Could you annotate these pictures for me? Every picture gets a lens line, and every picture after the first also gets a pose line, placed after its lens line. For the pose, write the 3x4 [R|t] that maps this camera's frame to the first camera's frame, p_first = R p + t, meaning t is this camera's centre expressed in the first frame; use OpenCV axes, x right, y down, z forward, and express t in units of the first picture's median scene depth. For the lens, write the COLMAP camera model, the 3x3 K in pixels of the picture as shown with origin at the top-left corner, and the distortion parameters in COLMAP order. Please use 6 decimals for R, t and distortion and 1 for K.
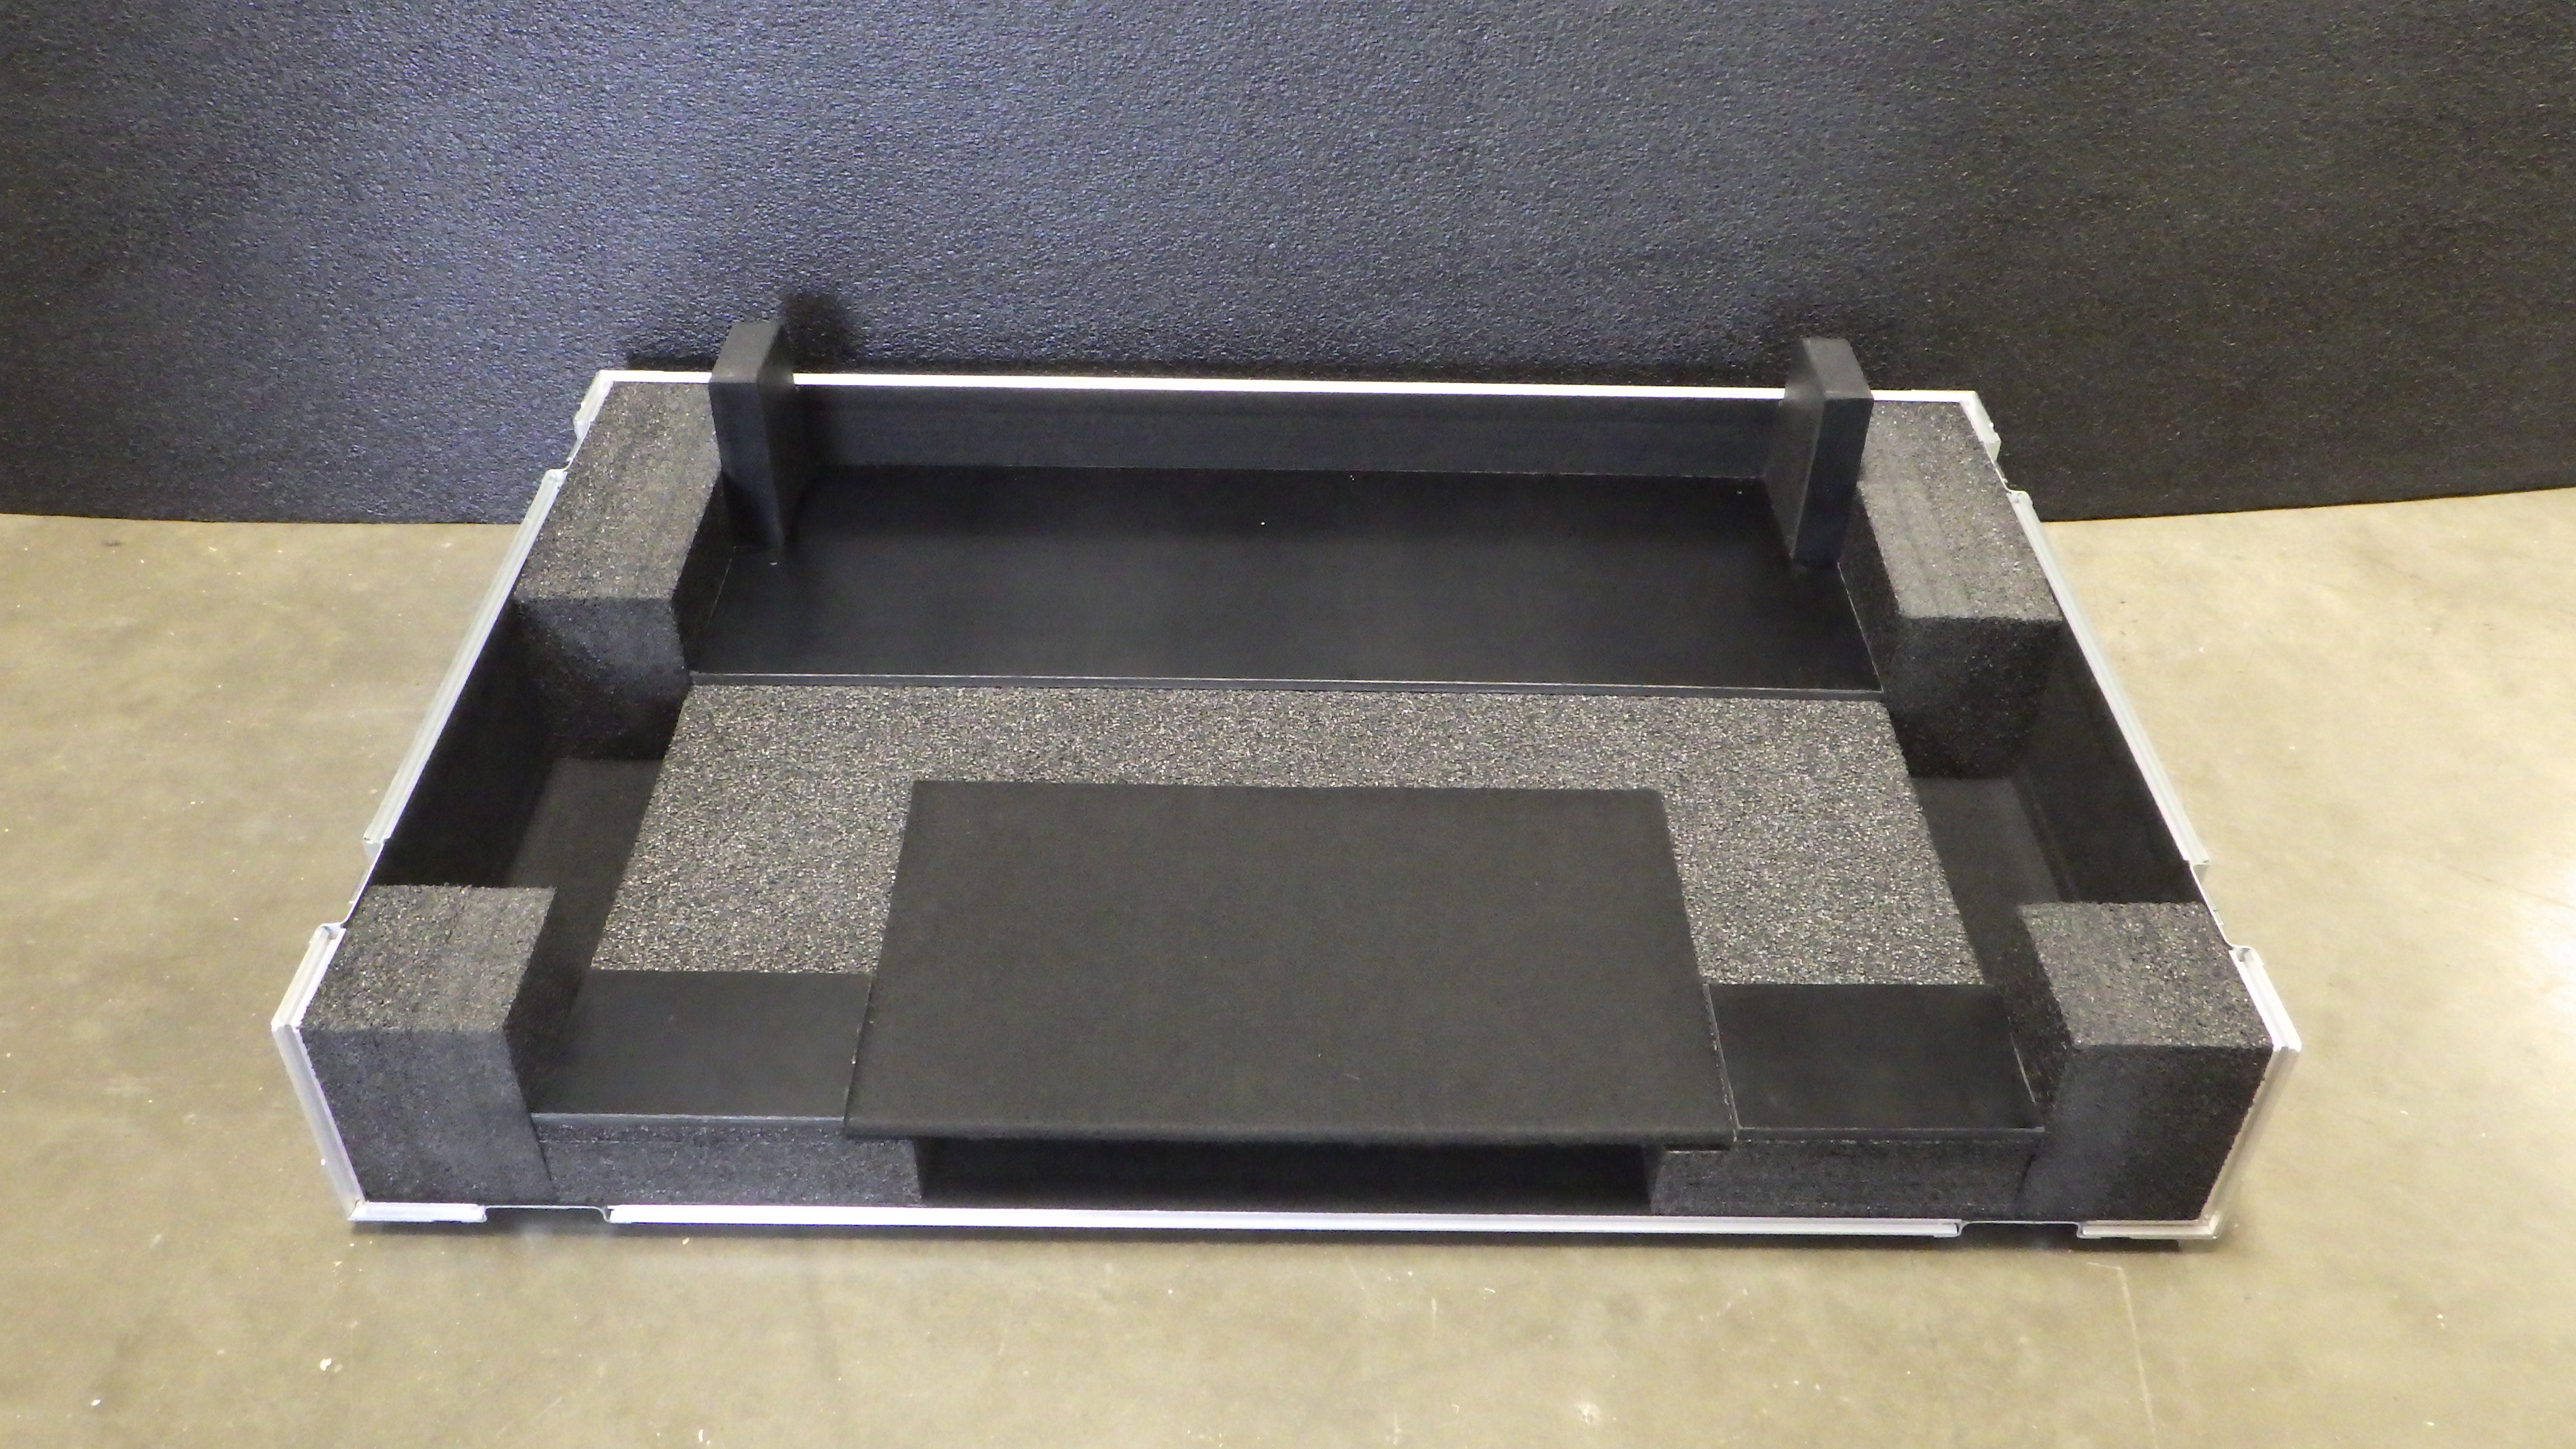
lens RADIAL K [[2151.5, 0, 1293.3], [0, 2151.5, 698.4], [0, 0, 1]] dist [-0.000262, 0.001074]
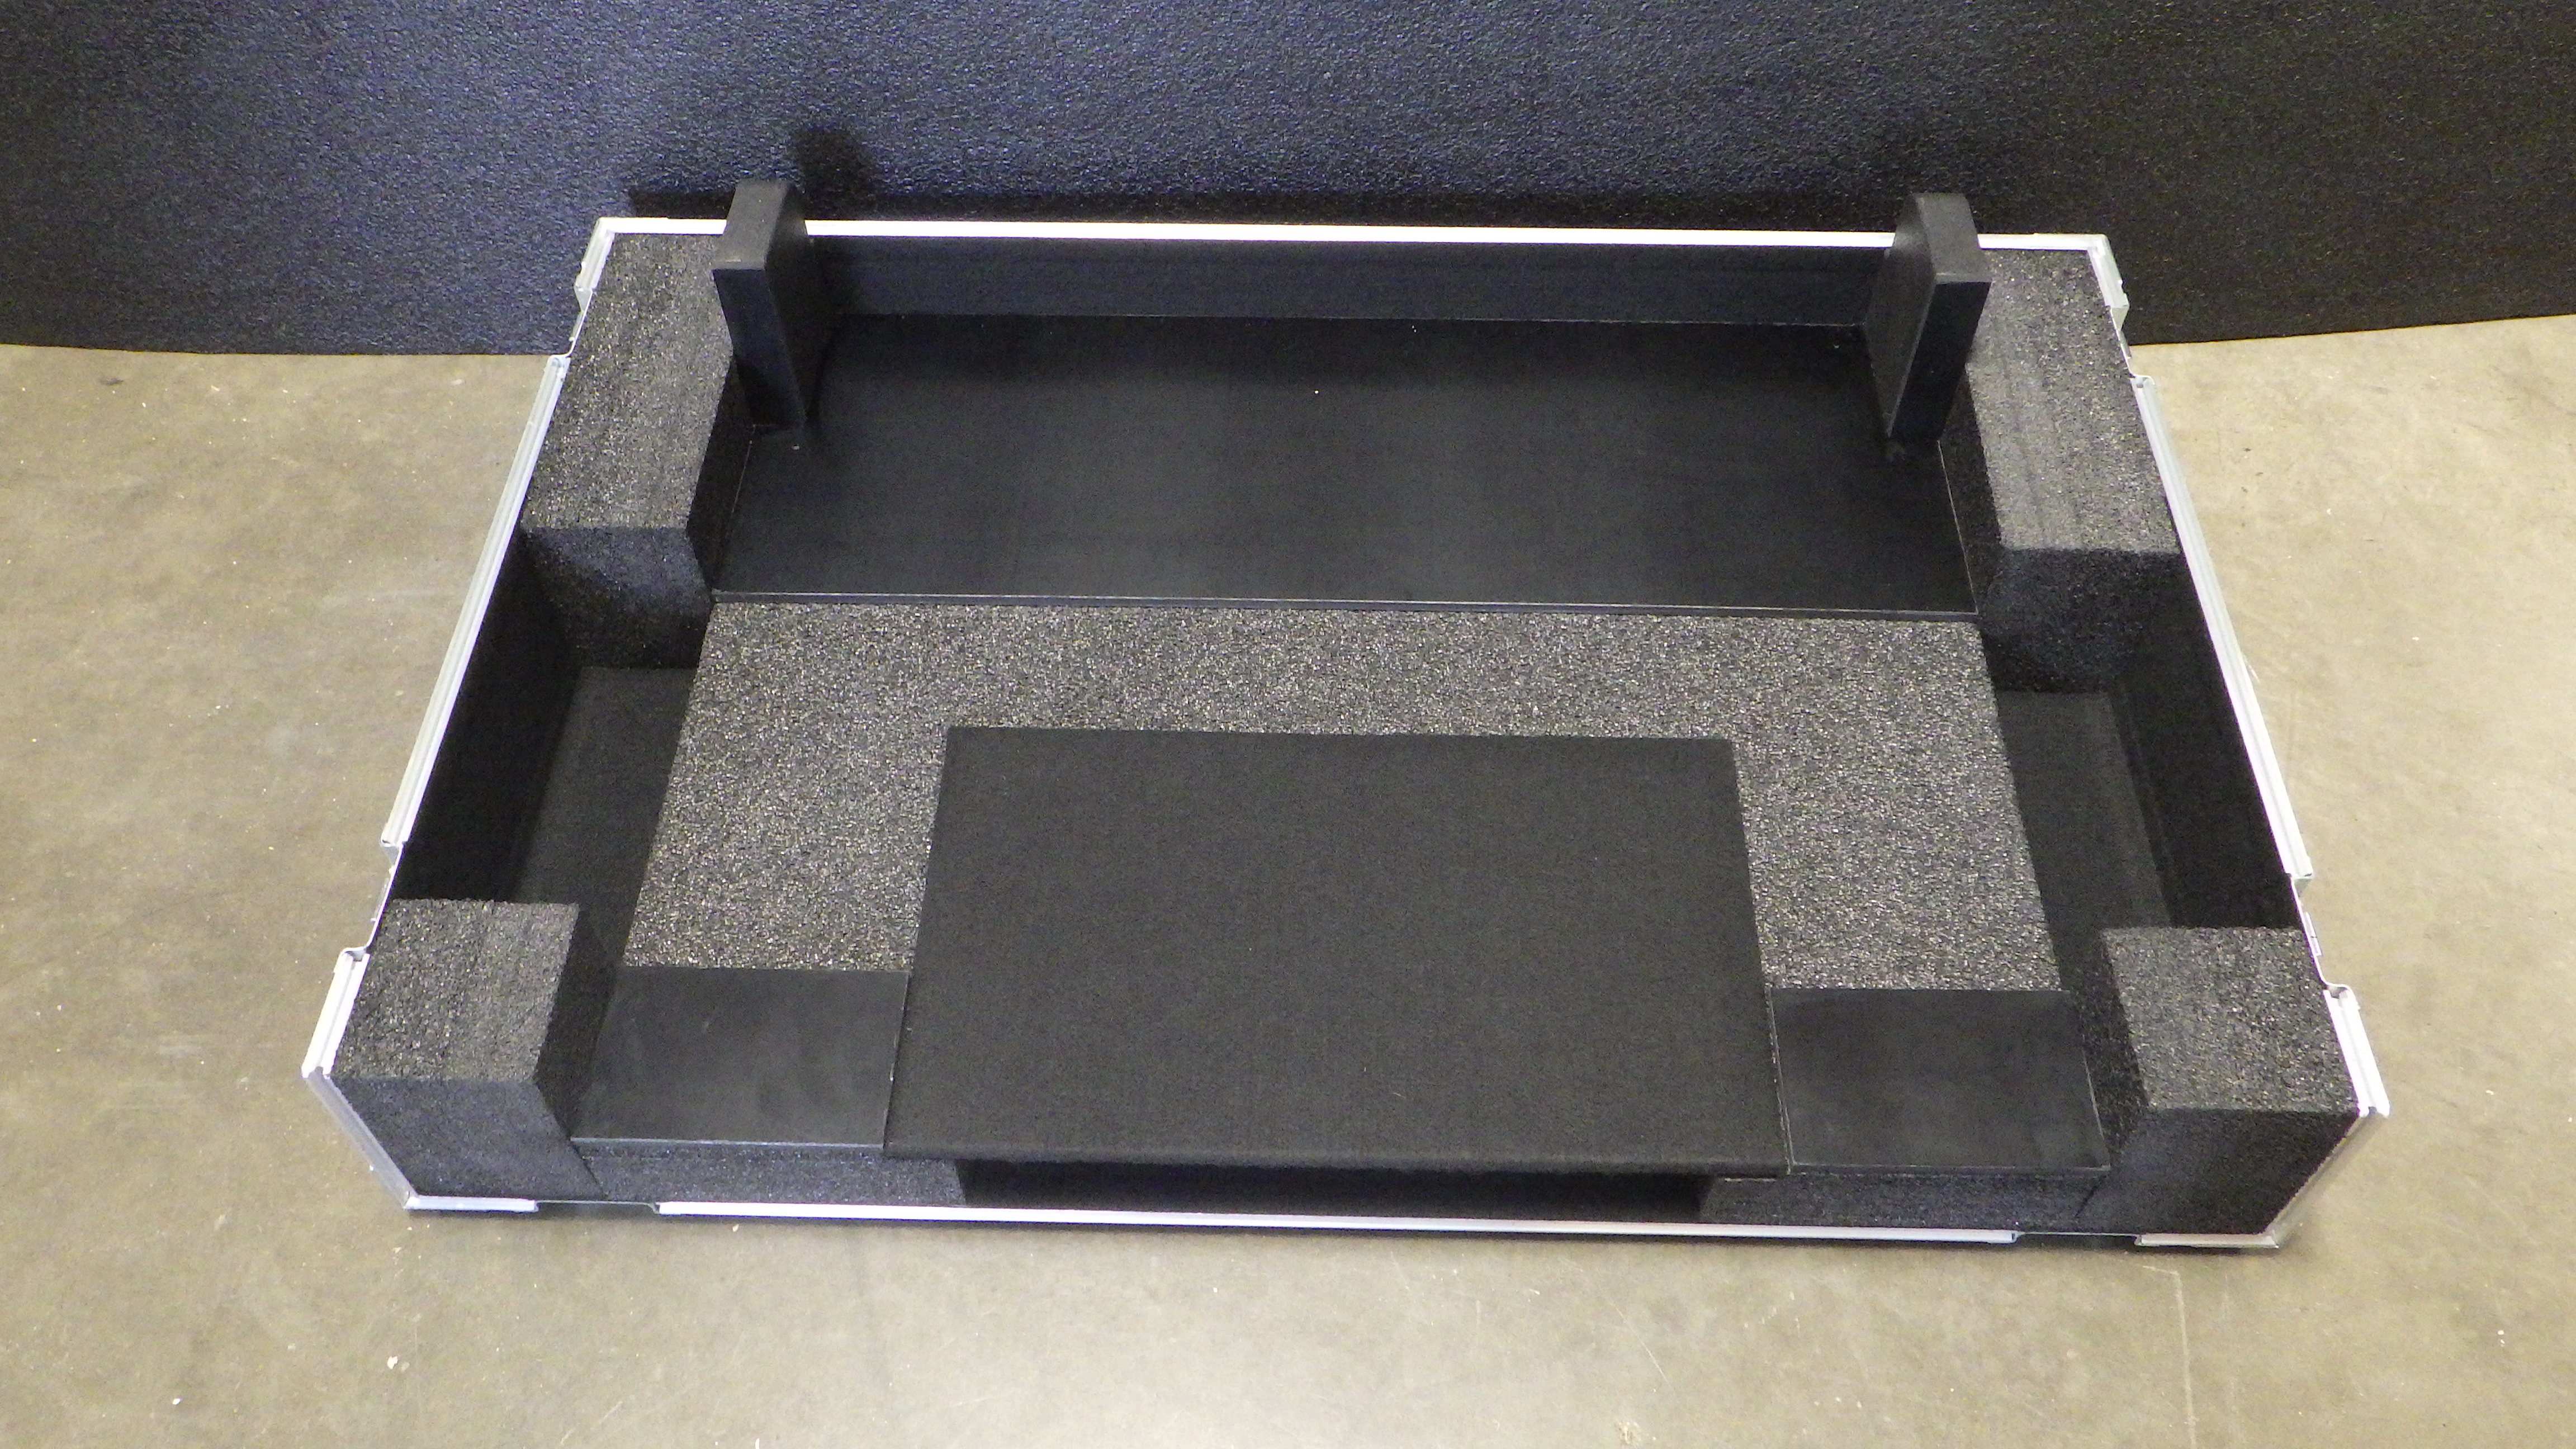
lens RADIAL K [[2151.5, 0, 1288.4], [0, 2151.5, 702.0], [0, 0, 1]] dist [-0.000262, 0.001074]
pose [[0.999288, 0.006433, -0.037185, 0.009324], [0.002307, 0.973109, 0.230334, -0.165235], [0.037666, -0.230255, 0.972401, 0.064971]]
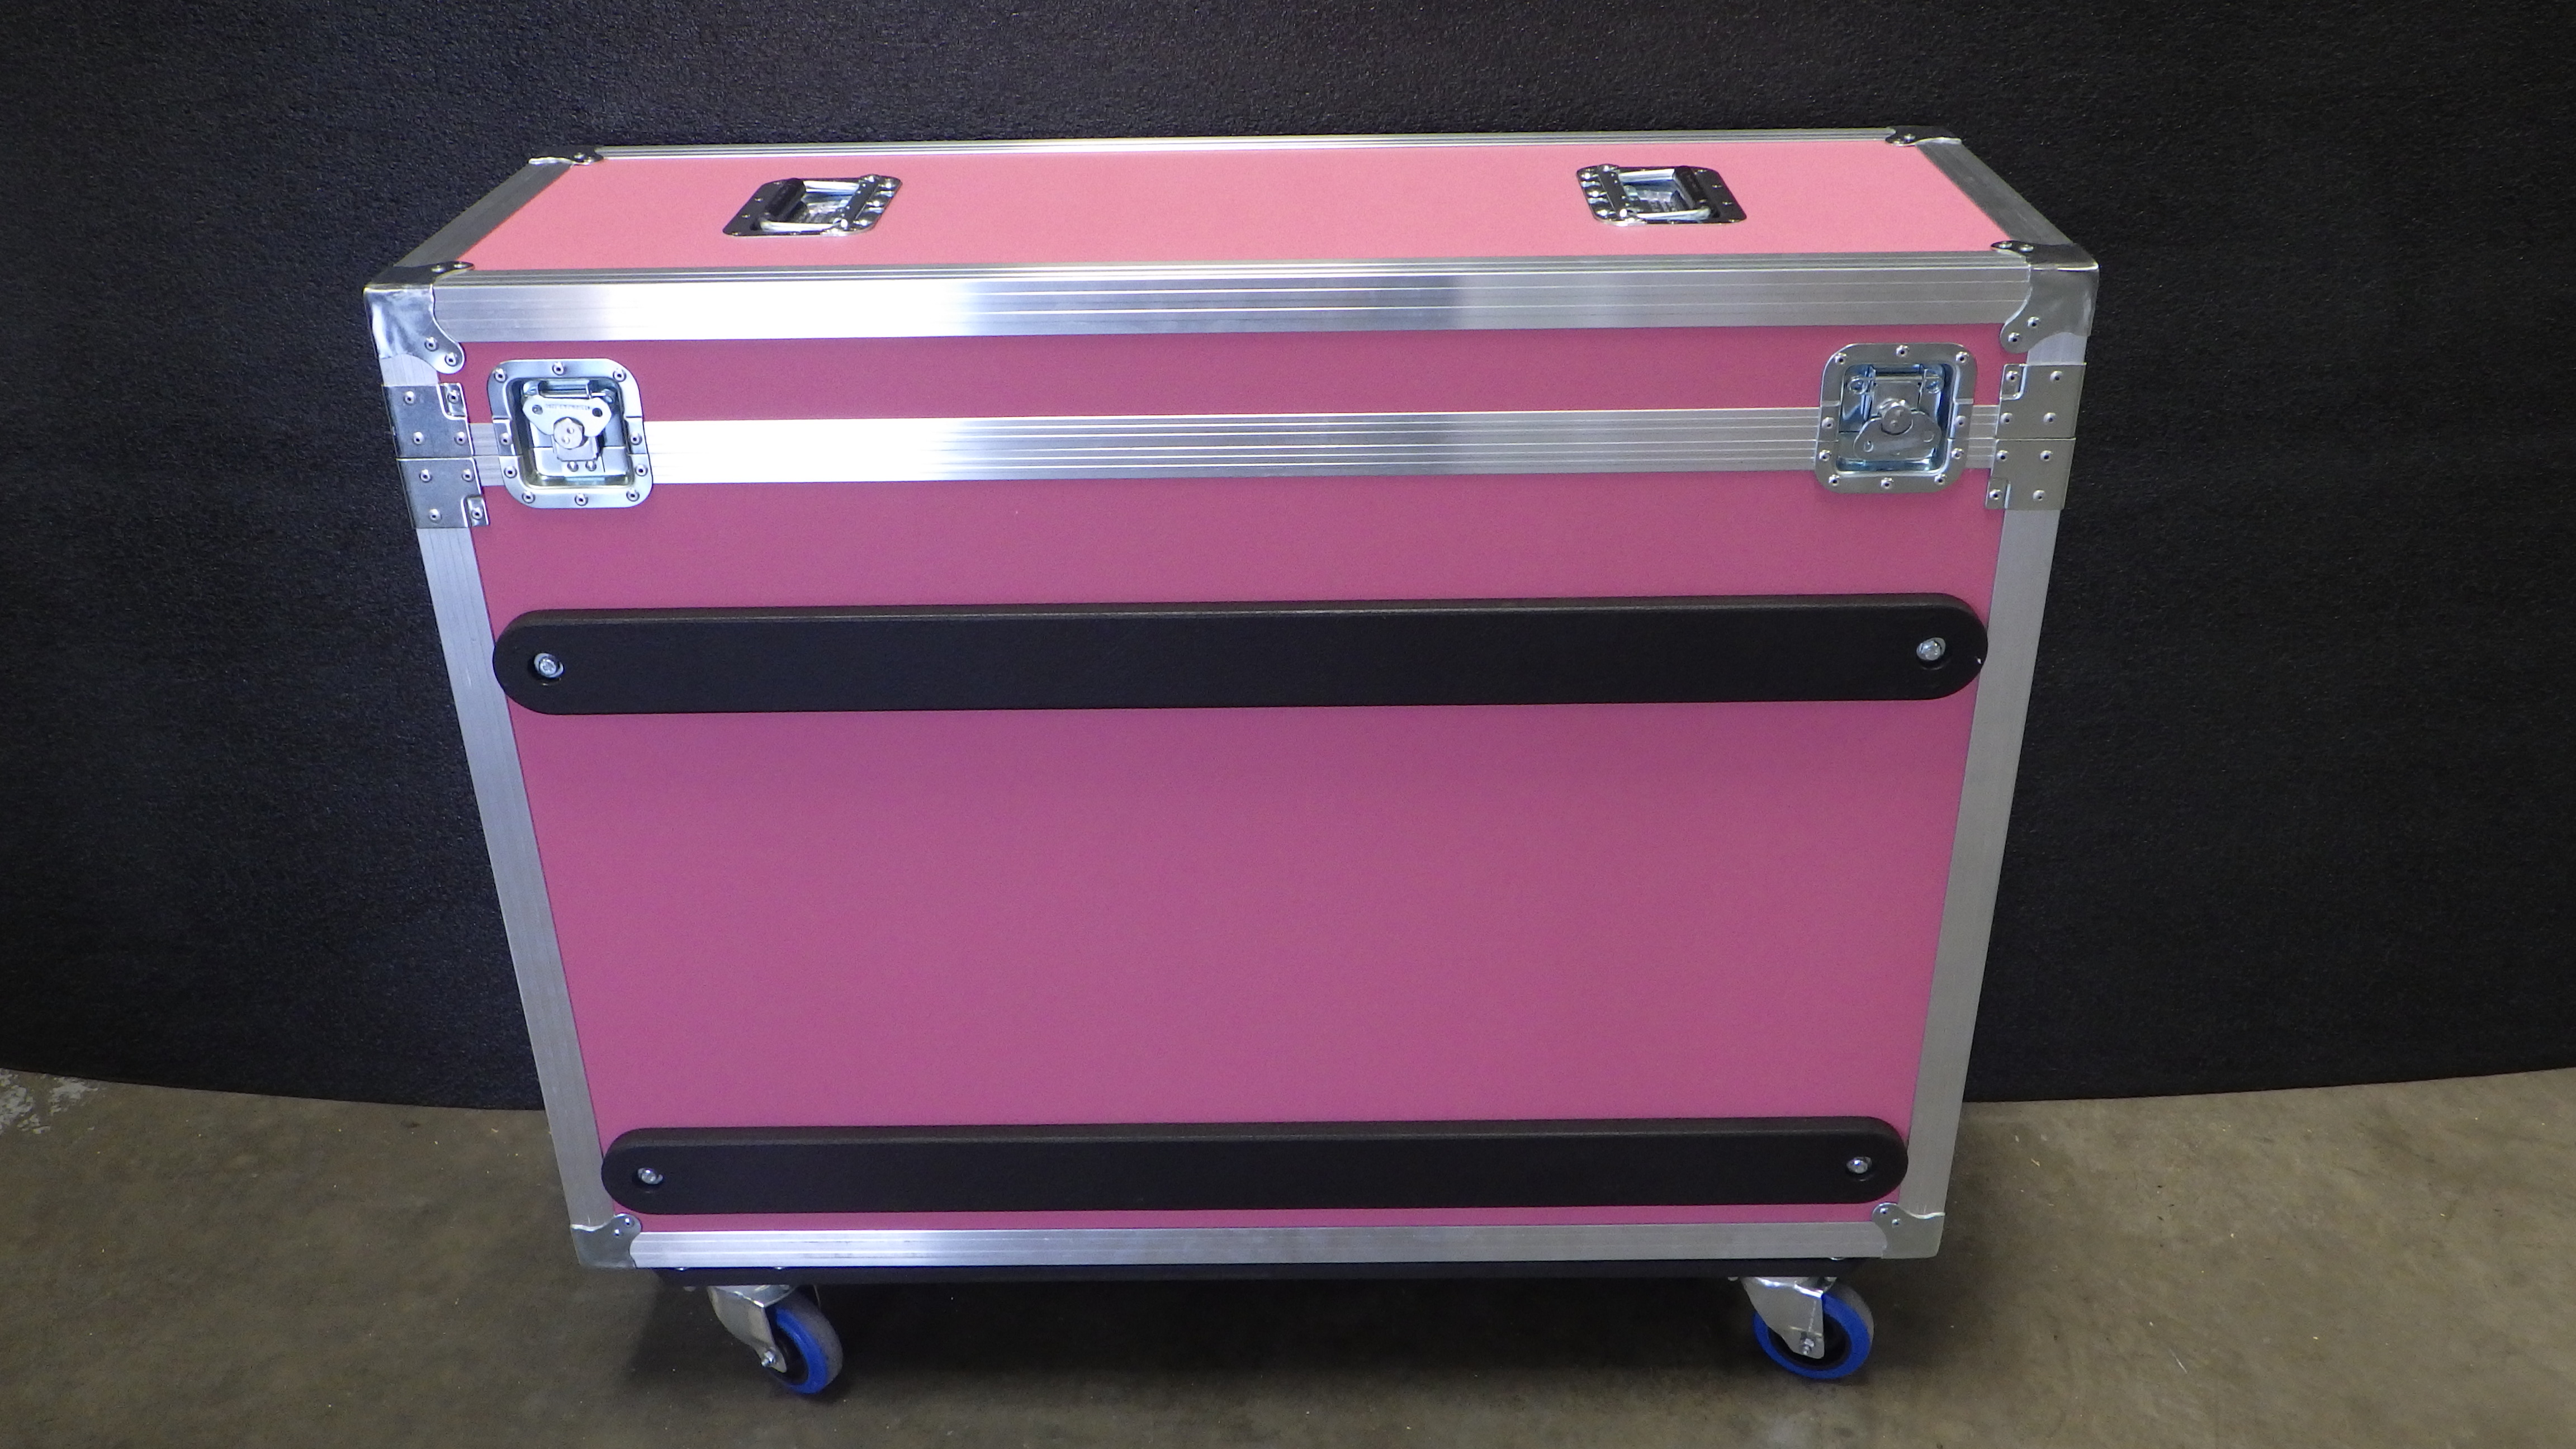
lens RADIAL K [[2151.5, 0, 1273.4], [0, 2151.5, 708.6], [0, 0, 1]] dist [-0.000262, 0.001074]
pose [[0.998059, -0.008651, -0.061677, -0.002560], [-0.001469, 0.986760, -0.162180, -0.116022], [0.062263, 0.161956, 0.984832, -0.181685]]
